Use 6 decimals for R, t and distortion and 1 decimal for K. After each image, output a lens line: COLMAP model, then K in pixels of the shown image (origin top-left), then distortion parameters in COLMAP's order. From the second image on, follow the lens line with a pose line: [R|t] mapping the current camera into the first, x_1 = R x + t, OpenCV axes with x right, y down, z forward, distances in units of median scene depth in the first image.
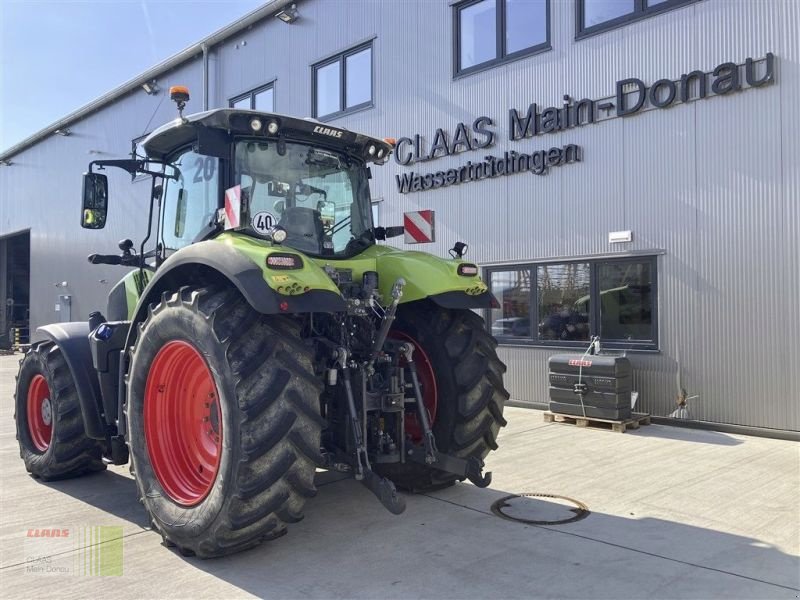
lens RADIAL K [[655.0, 0, 408.6], [0, 655.0, 303.1], [0, 0, 1]] dist [0.018179, -0.010943]
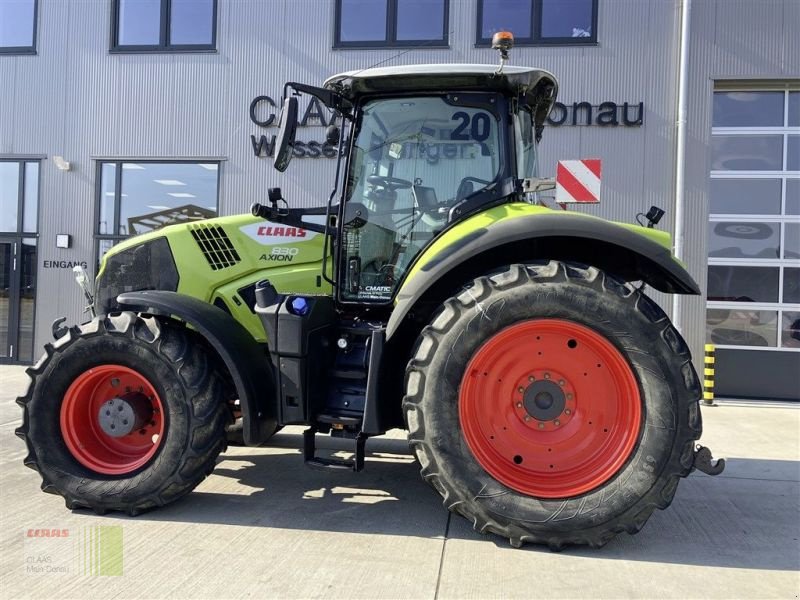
lens RADIAL K [[655.0, 0, 397.6], [0, 655.0, 297.9], [0, 0, 1]] dist [0.018179, -0.010943]
pose [[0.803685, 0.028787, 0.594358, -0.518248], [-0.044574, 0.998935, 0.011890, 0.012200], [-0.593383, -0.036049, 0.804113, 0.191342]]
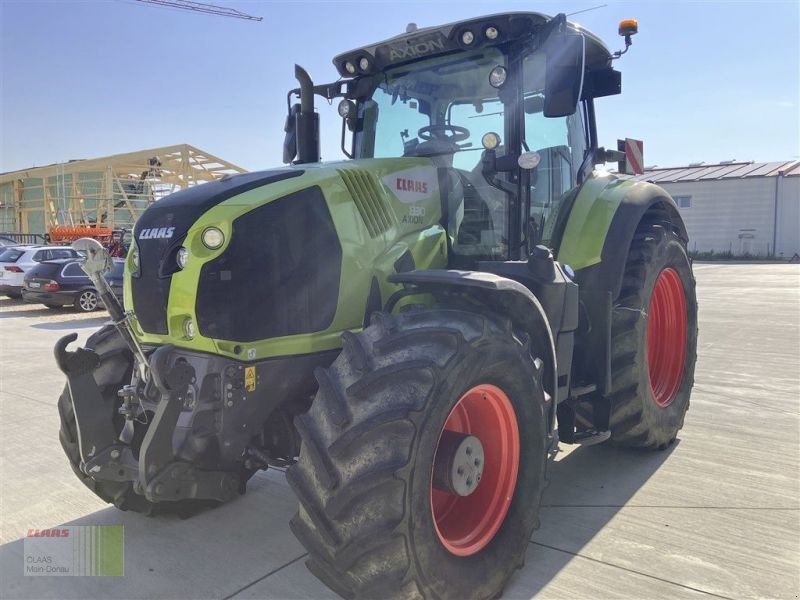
lens RADIAL K [[655.0, 0, 399.0], [0, 655.0, 295.7], [0, 0, 1]] dist [0.018179, -0.010943]
pose [[-0.113140, -0.055249, 0.992042, -0.706014], [0.019054, 0.998149, 0.057762, 0.014287], [-0.993396, 0.025437, -0.111878, 0.780670]]
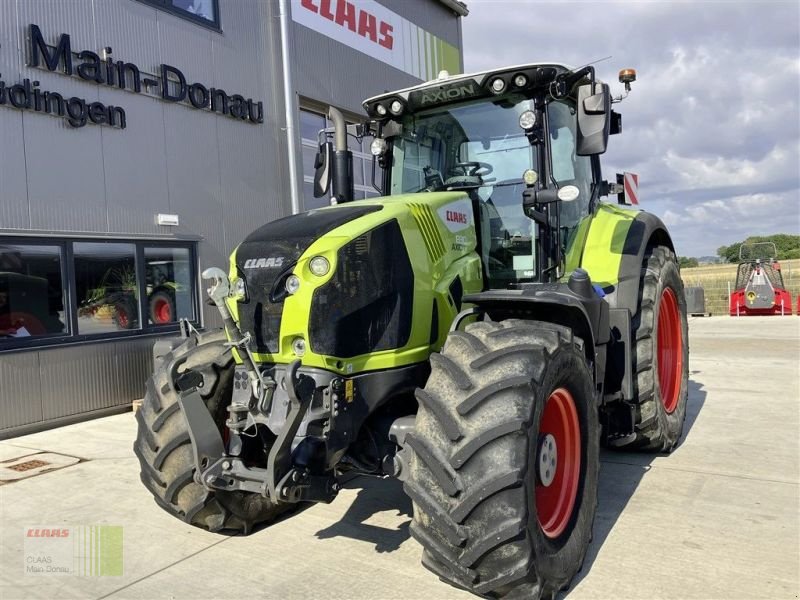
lens RADIAL K [[655.0, 0, 403.3], [0, 655.0, 306.1], [0, 0, 1]] dist [0.018179, -0.010943]
pose [[-0.198437, -0.019545, 0.979919, -0.738567], [0.042120, 0.998707, 0.028449, 0.016769], [-0.979208, 0.046920, -0.197357, 0.860690]]
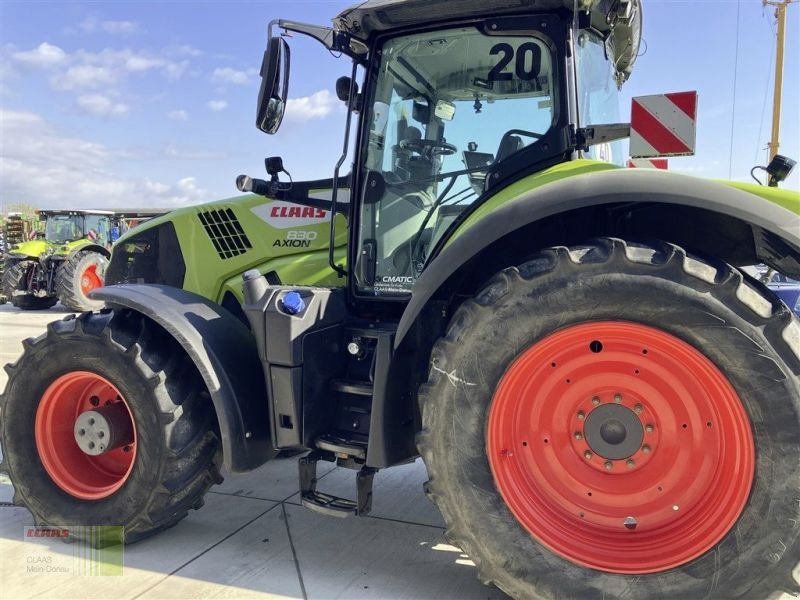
lens RADIAL K [[655.0, 0, 398.8], [0, 655.0, 301.1], [0, 0, 1]] dist [0.018179, -0.010943]
pose [[0.901904, 0.012368, 0.431760, -0.398925], [-0.033893, 0.998534, 0.042196, 0.007941], [-0.430605, -0.052690, 0.901001, 0.248760]]
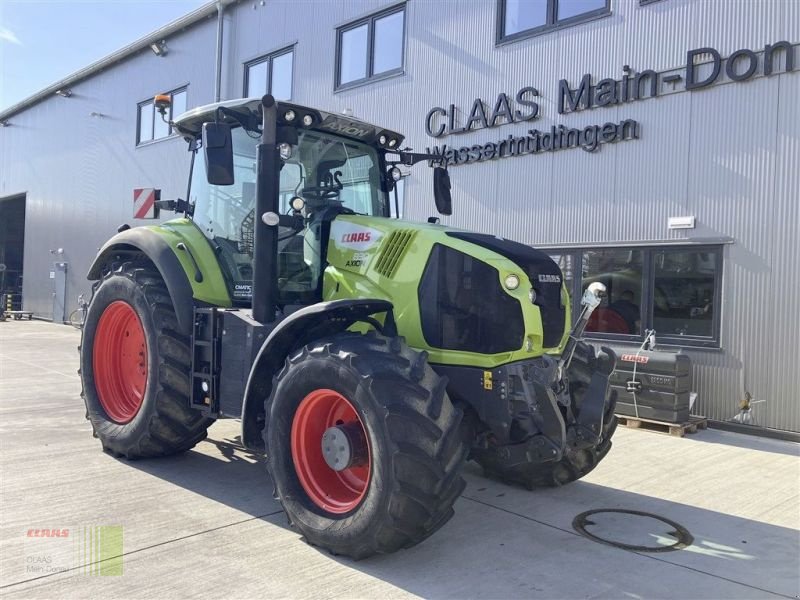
lens RADIAL K [[655.0, 0, 401.8], [0, 655.0, 298.7], [0, 0, 1]] dist [0.018179, -0.010943]
pose [[0.999062, 0.043053, 0.004692, -0.067091], [-0.043132, 0.998903, 0.018252, 0.005151], [-0.003901, -0.018437, 0.999822, 0.084572]]
